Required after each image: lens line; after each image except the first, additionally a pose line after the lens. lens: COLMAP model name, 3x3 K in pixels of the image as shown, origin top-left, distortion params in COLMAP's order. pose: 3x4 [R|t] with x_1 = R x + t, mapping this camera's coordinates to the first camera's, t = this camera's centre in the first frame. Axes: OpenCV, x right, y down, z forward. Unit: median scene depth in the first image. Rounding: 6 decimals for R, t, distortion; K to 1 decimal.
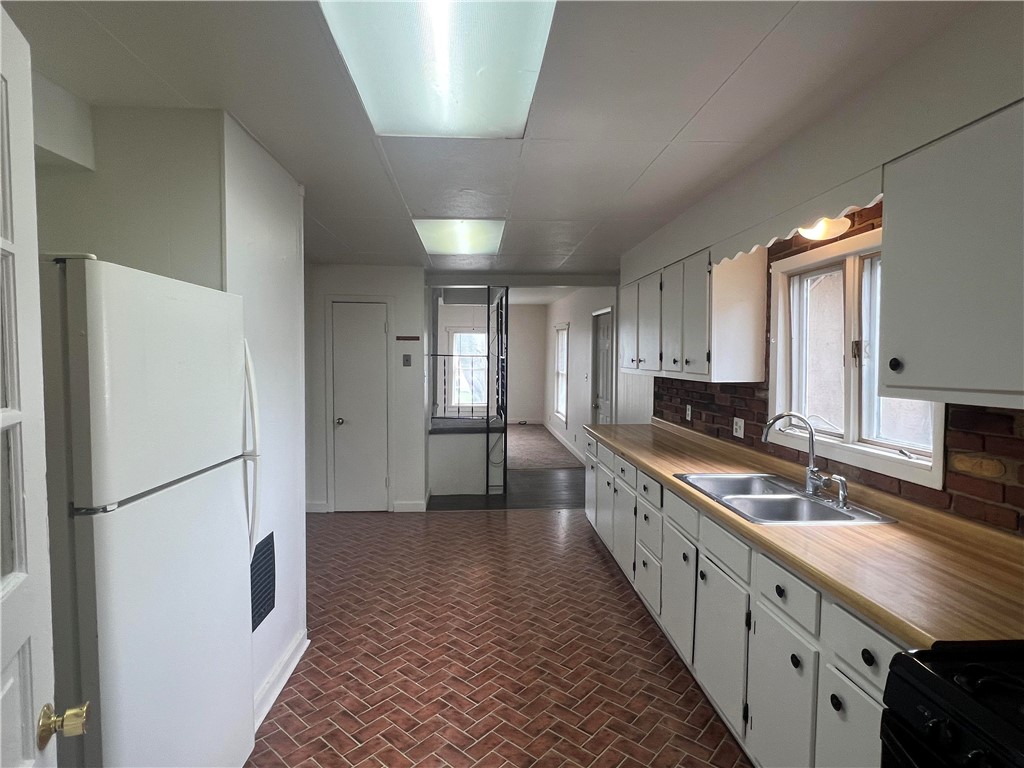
lens RADIAL K [[545.0, 0, 503.0], [0, 545.0, 384.0], [0, 0, 1]] dist [0.001178, -0.004188]
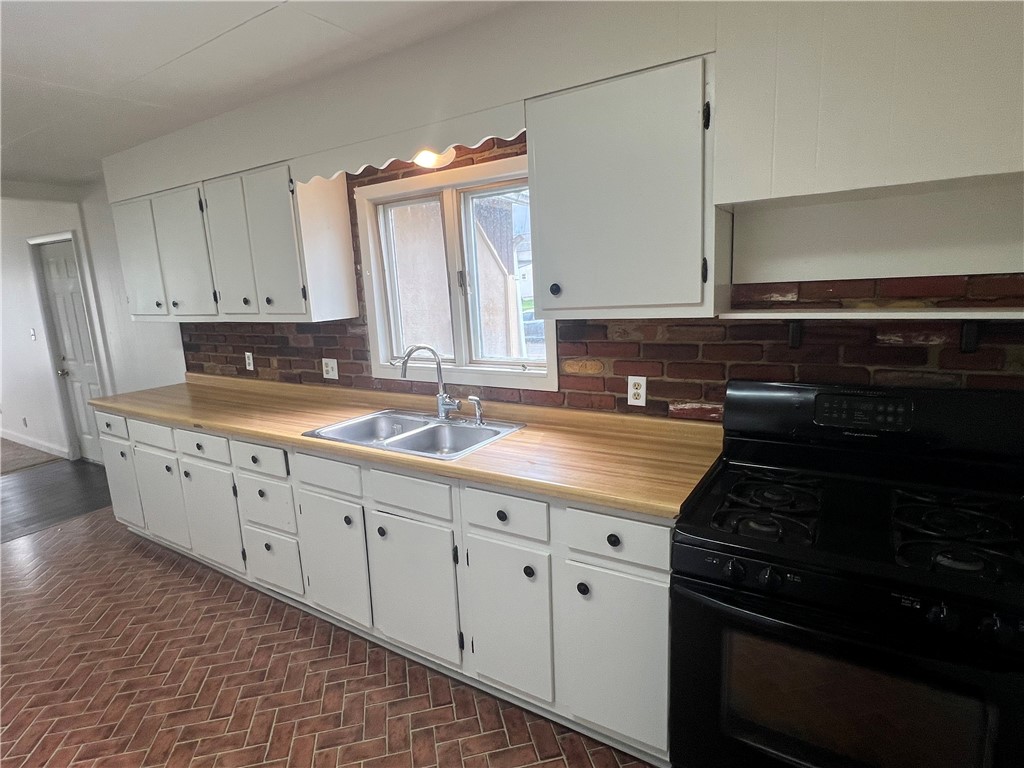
lens RADIAL K [[545.0, 0, 509.0], [0, 545.0, 386.8], [0, 0, 1]] dist [0.001178, -0.004188]
pose [[0.579573, -0.180048, 0.794782, -0.187544], [0.085020, 0.983325, 0.160761, -0.018526], [-0.810473, -0.025601, 0.585216, 0.277766]]
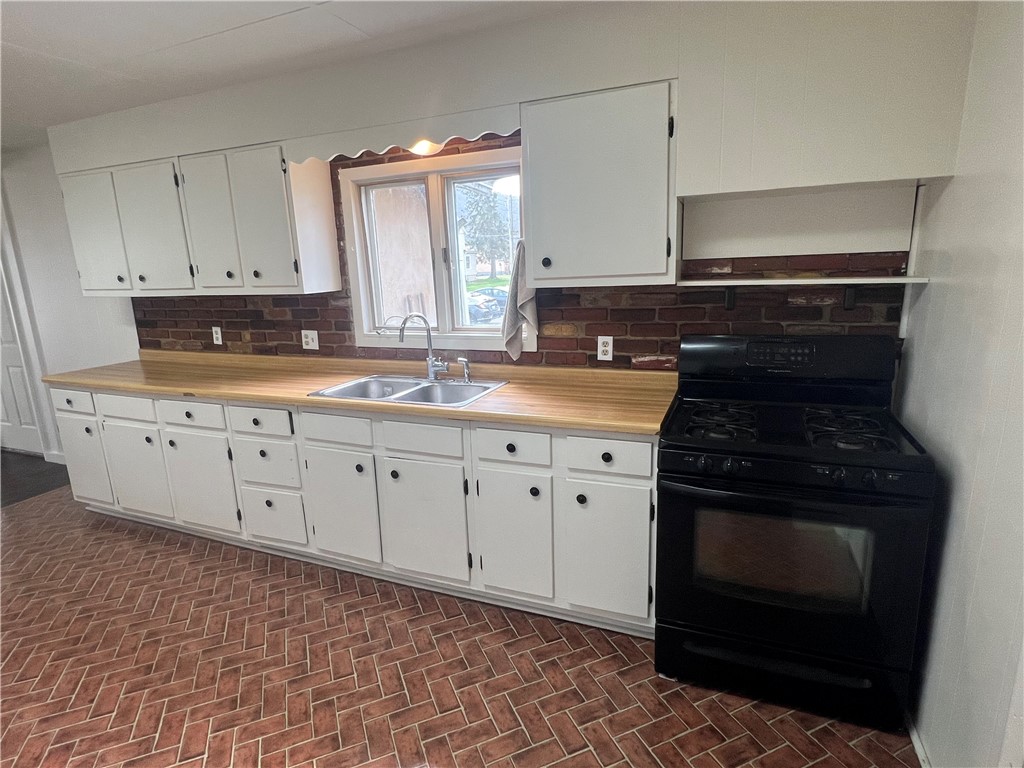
lens RADIAL K [[545.0, 0, 511.2], [0, 545.0, 386.6], [0, 0, 1]] dist [0.001178, -0.004188]
pose [[0.430239, -0.211986, 0.877472, -0.404938], [0.078528, 0.977140, 0.197561, -0.005600], [-0.899293, -0.016093, 0.437051, 0.321688]]
